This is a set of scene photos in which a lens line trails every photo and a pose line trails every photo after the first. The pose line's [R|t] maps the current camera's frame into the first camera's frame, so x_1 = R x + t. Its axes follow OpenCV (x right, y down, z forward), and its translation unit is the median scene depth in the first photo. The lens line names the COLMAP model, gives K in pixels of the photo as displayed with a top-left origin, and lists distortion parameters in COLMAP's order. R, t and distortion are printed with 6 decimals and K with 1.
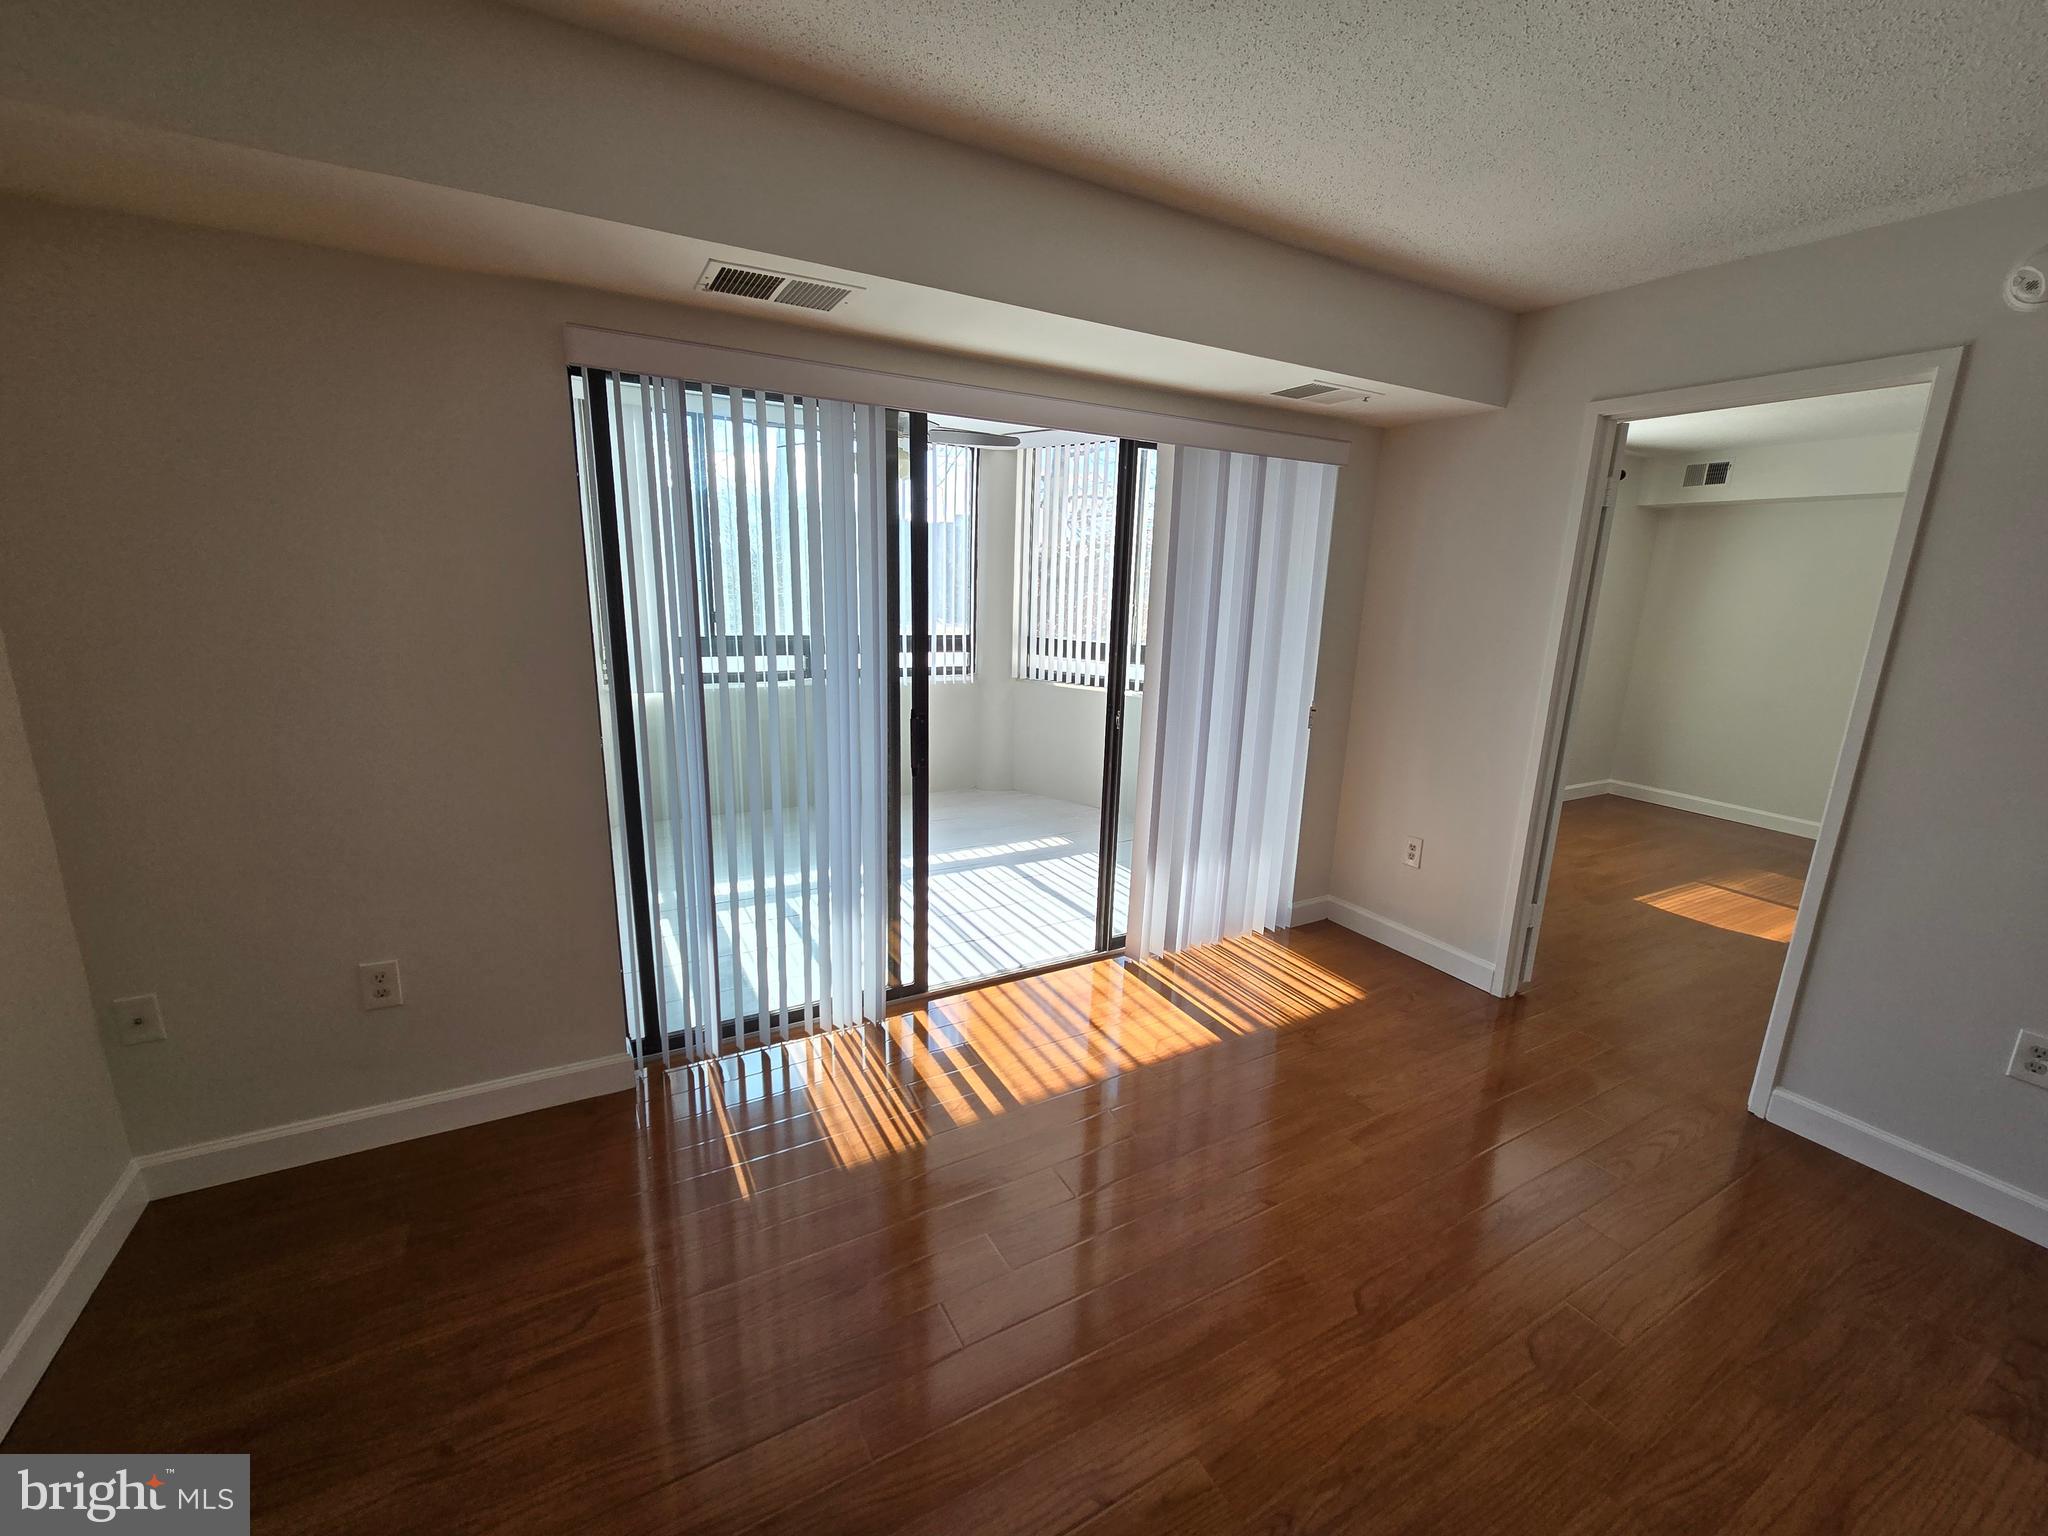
lens RADIAL K [[840.3, 0, 1032.9], [0, 840.3, 773.0], [0, 0, 1]] dist [-0.001209, 0.002045]
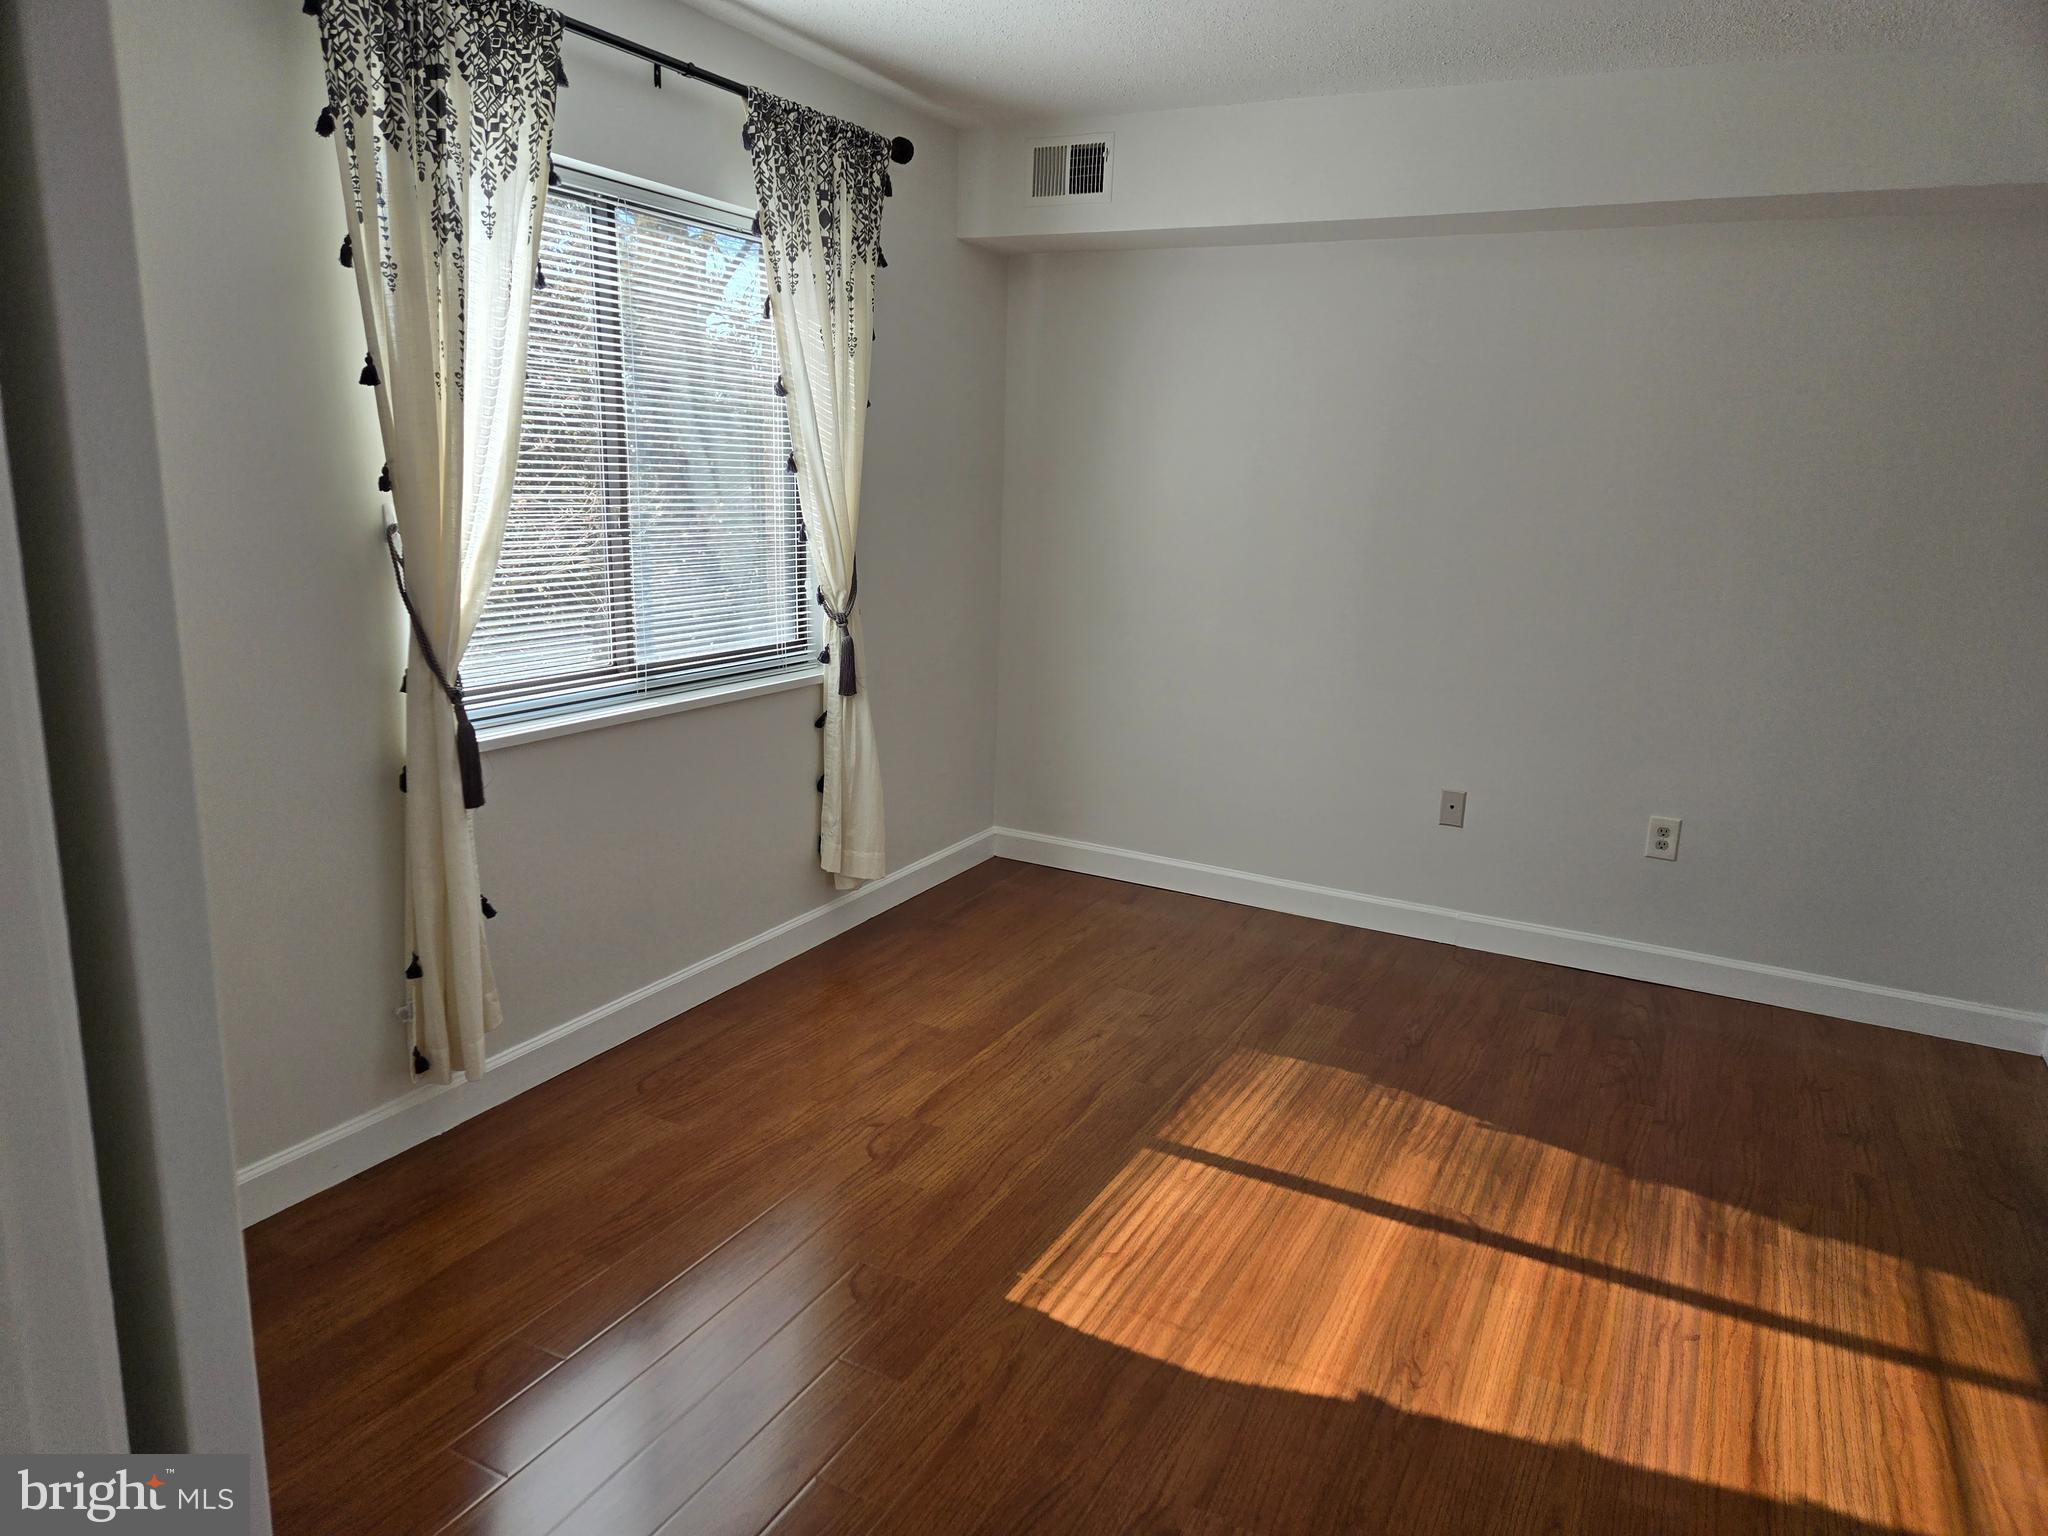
lens RADIAL K [[1352.9, 0, 1021.1], [0, 1352.9, 767.9], [0, 0, 1]] dist [0.041019, -0.013627]
pose [[0.841178, -0.128681, 0.525224, 0.590522], [0.120268, 0.991467, 0.050296, -0.125694], [-0.527214, 0.020860, 0.849476, 0.663345]]
